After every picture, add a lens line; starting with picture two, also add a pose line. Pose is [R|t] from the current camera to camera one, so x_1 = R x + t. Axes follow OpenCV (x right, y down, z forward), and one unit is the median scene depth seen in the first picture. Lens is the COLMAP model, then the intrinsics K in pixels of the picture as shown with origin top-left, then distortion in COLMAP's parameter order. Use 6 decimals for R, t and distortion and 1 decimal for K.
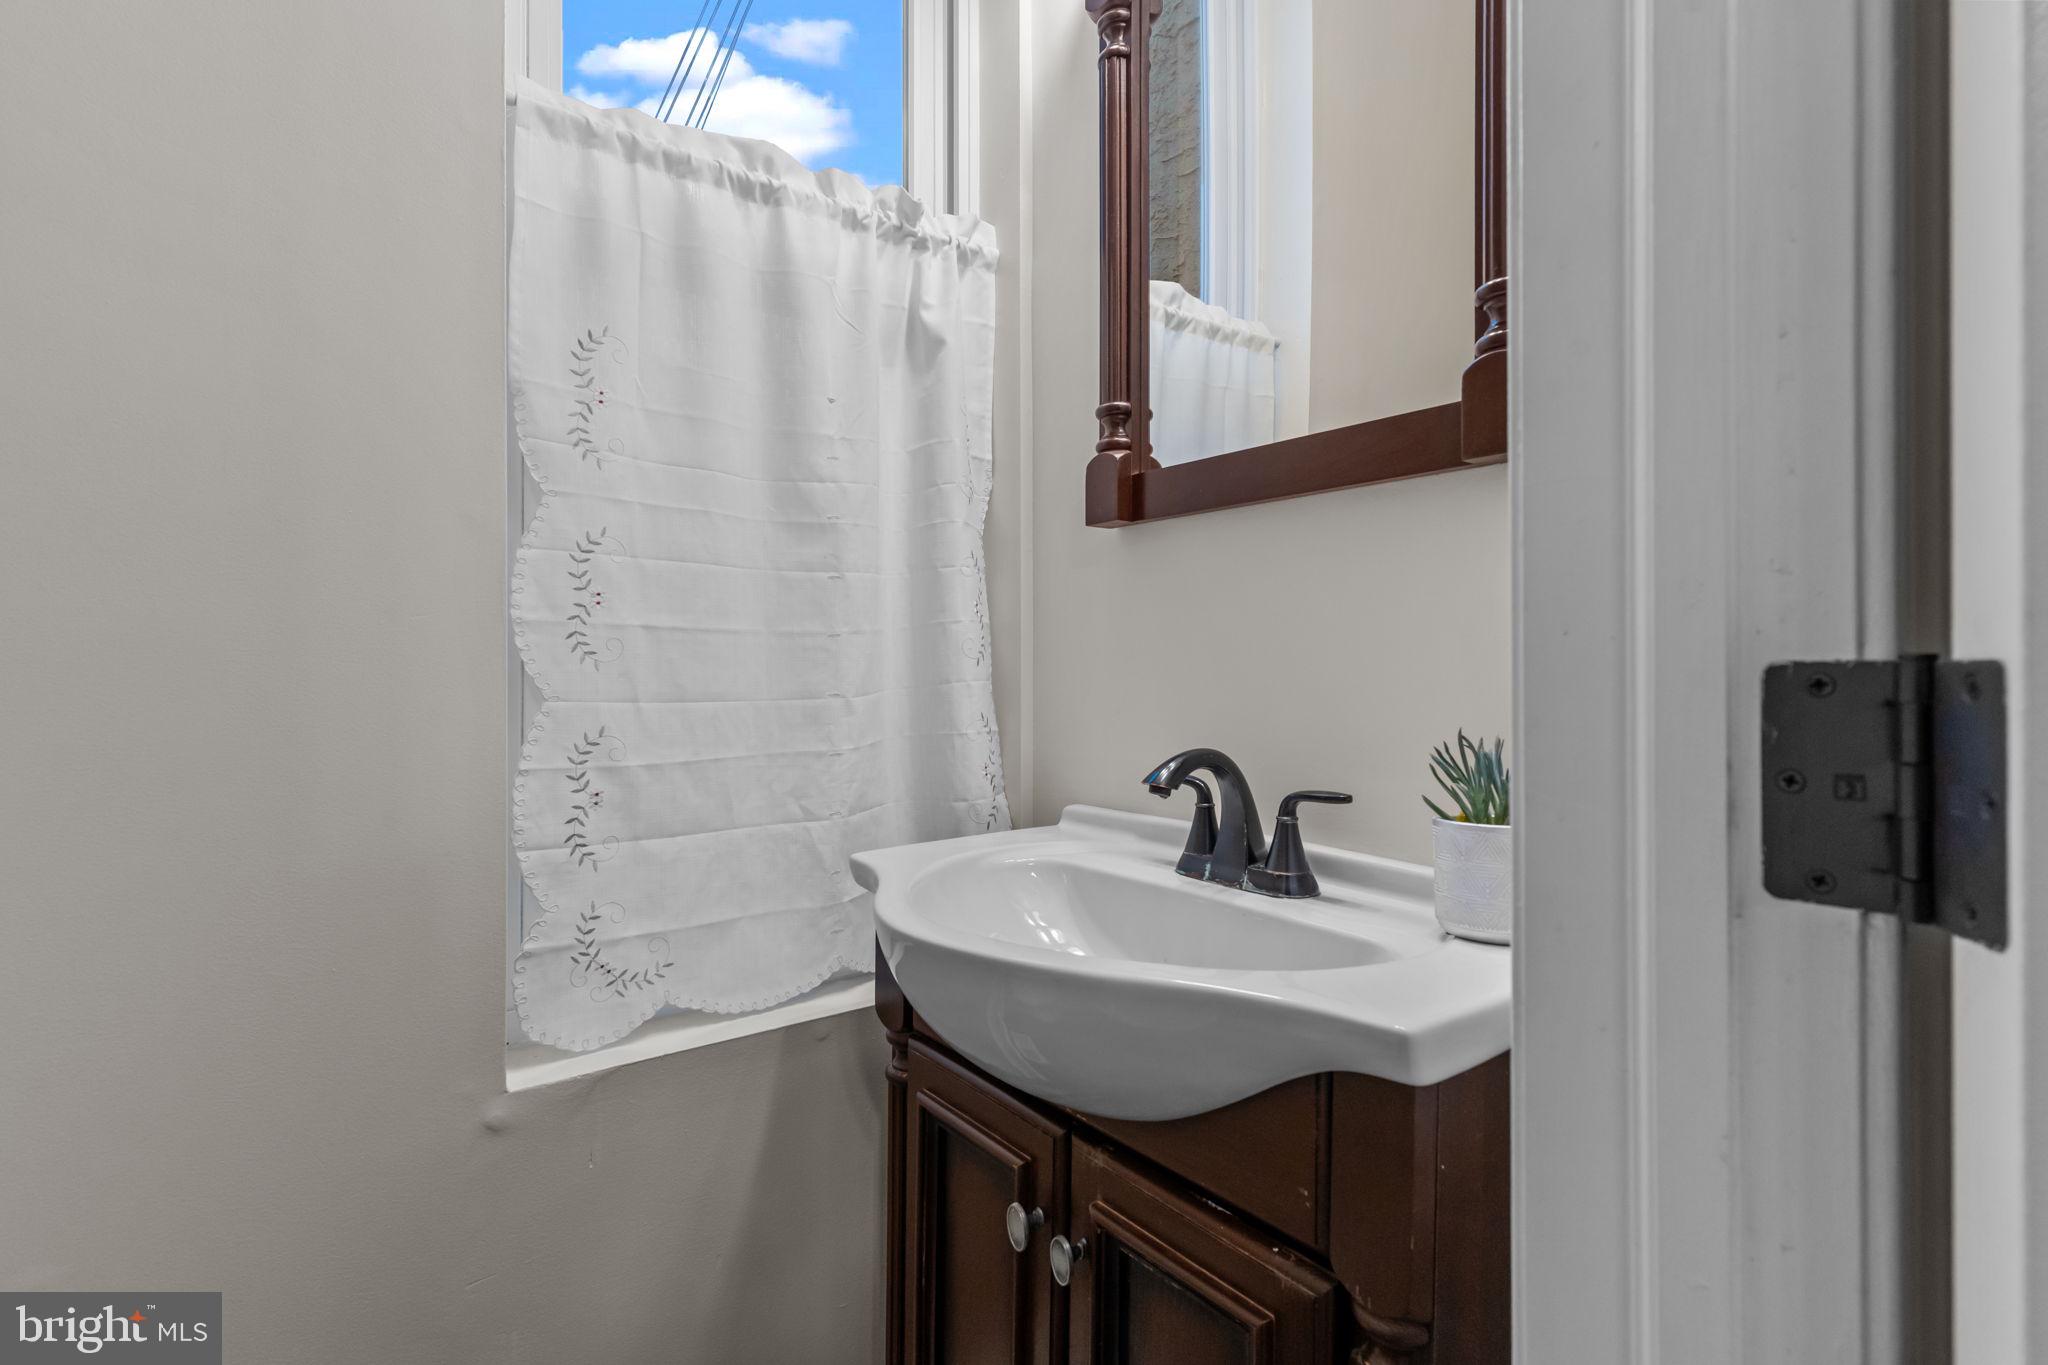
lens RADIAL K [[966.5, 0, 1014.9], [0, 966.5, 675.0], [0, 0, 1]] dist [0.000830, 0.003005]
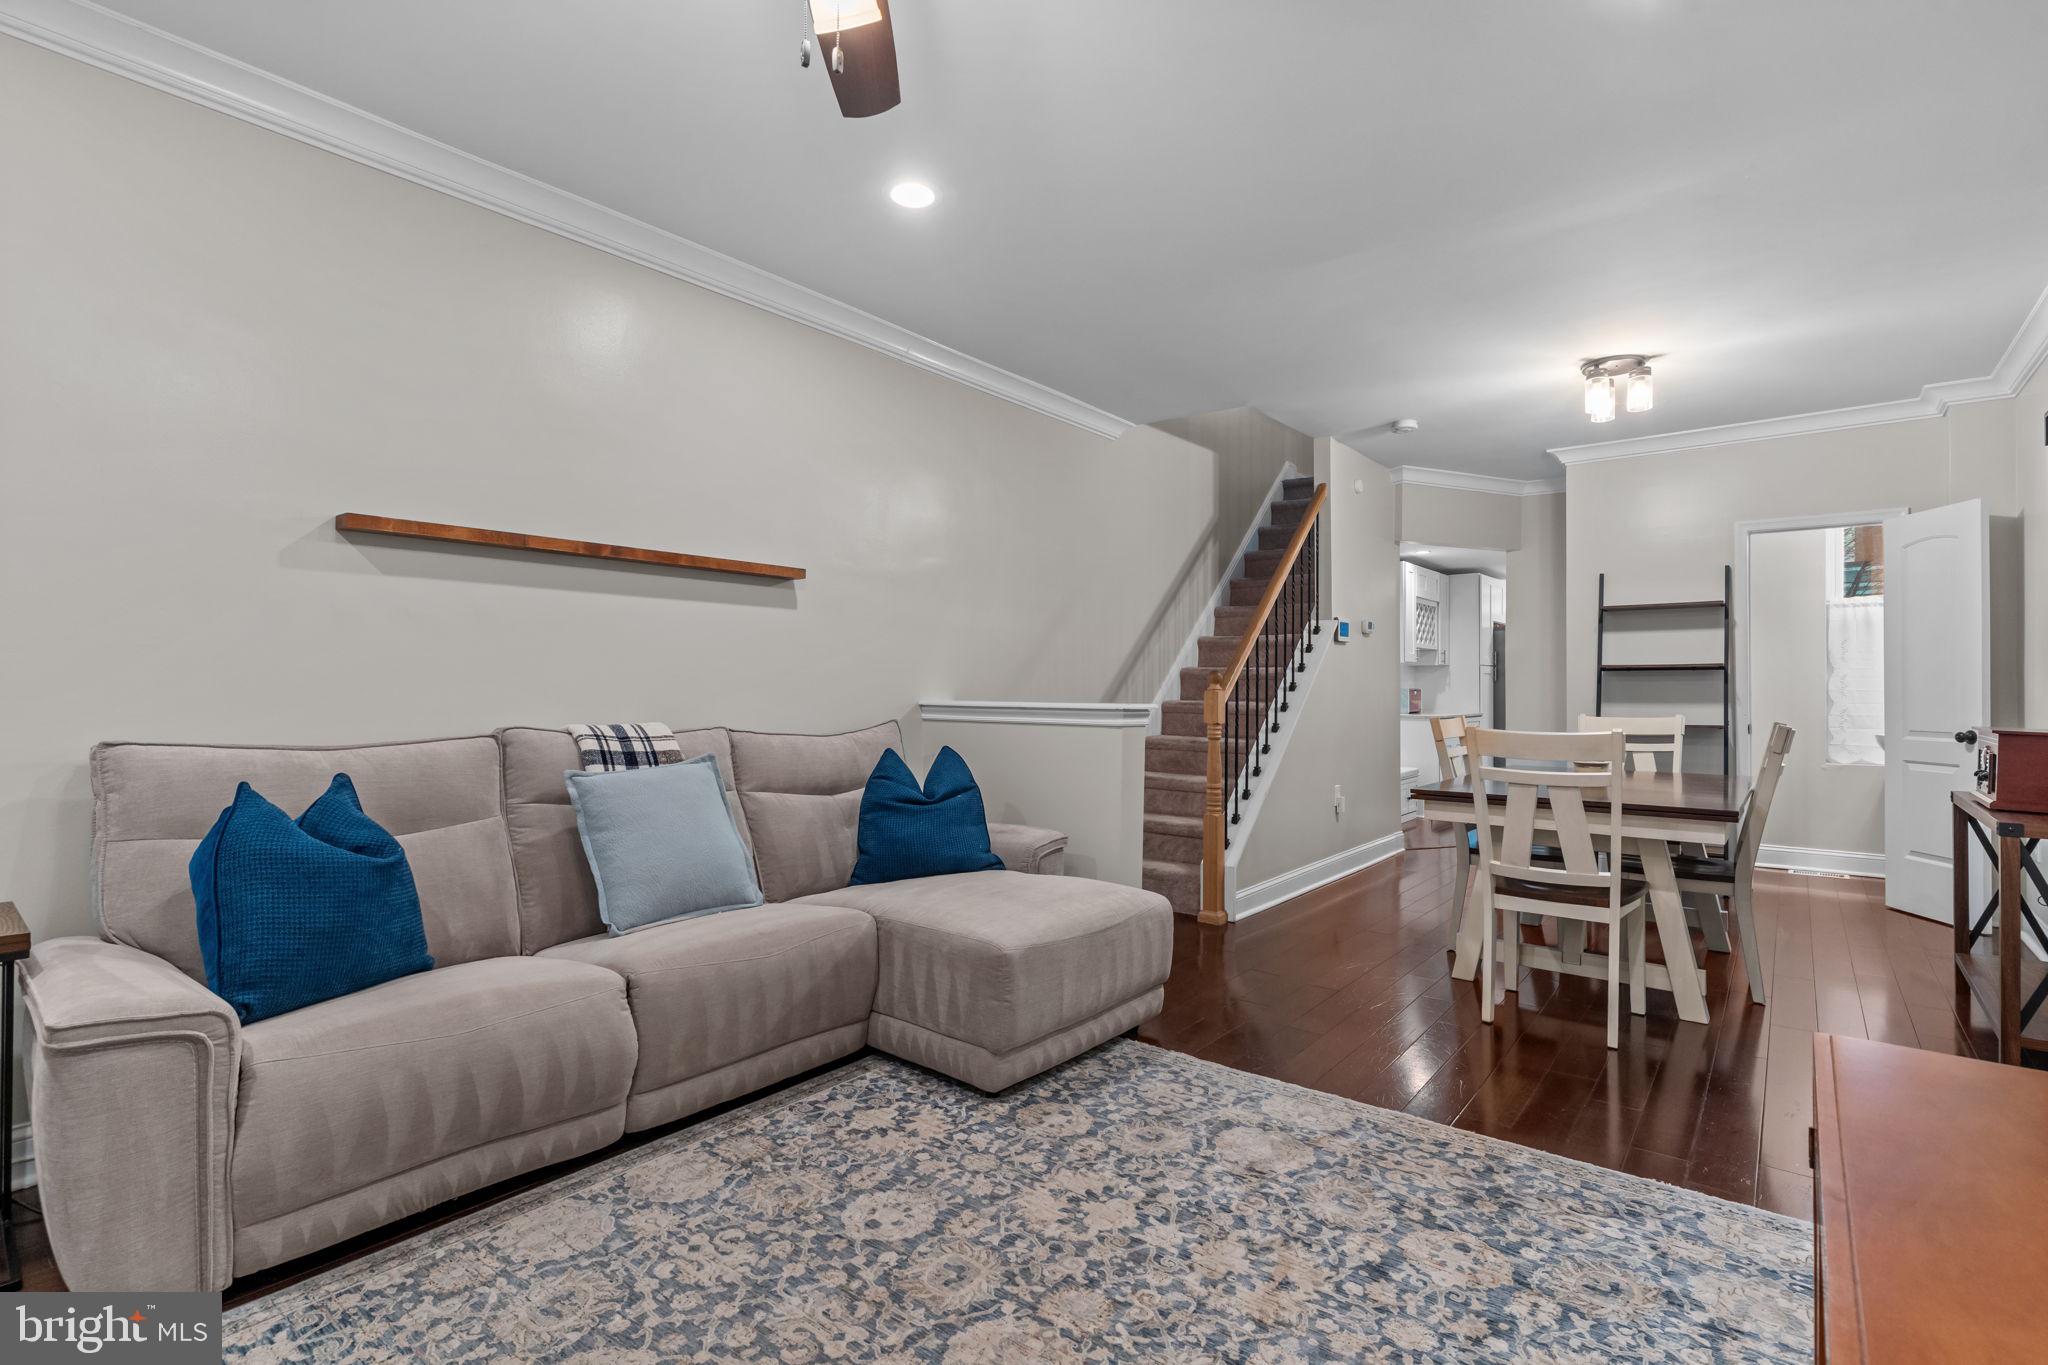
lens RADIAL K [[966.5, 0, 1025.5], [0, 966.5, 680.5], [0, 0, 1]] dist [0.000830, 0.003005]
pose [[0.268098, -0.002427, -0.963389, 3.844930], [-0.005382, 0.999977, -0.004017, -0.060644], [0.963377, 0.006262, 0.268078, -5.300721]]
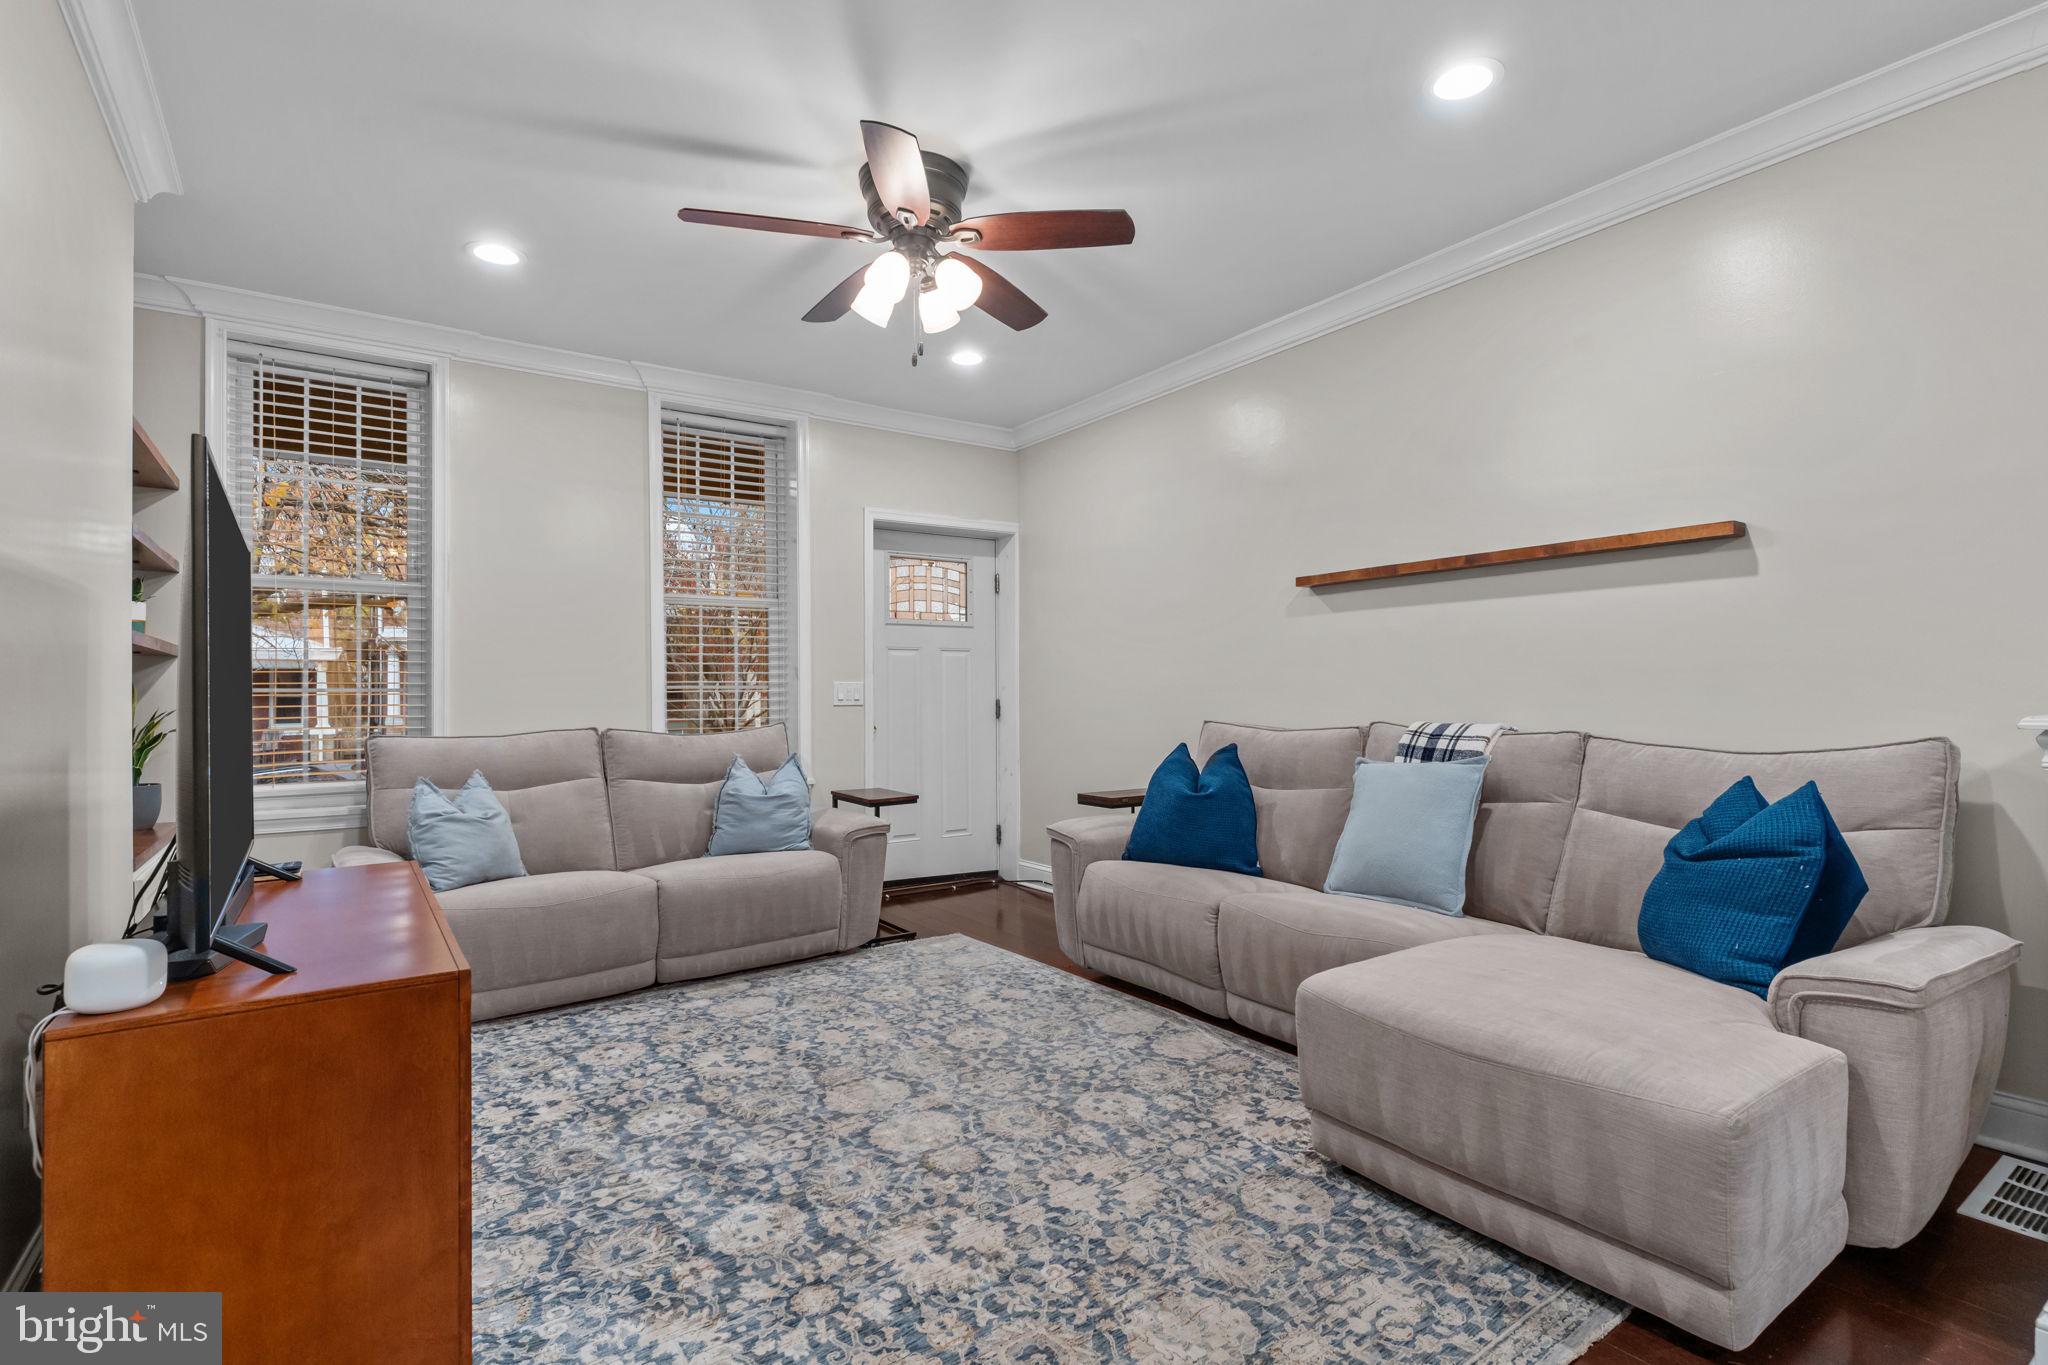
lens RADIAL K [[966.5, 0, 1019.9], [0, 966.5, 694.5], [0, 0, 1]] dist [0.000830, 0.003005]
pose [[-0.999837, 0.013612, 0.011883, 2.023394], [0.013599, 0.999907, -0.001167, -0.043797], [-0.011898, -0.001005, -0.999929, -2.476509]]
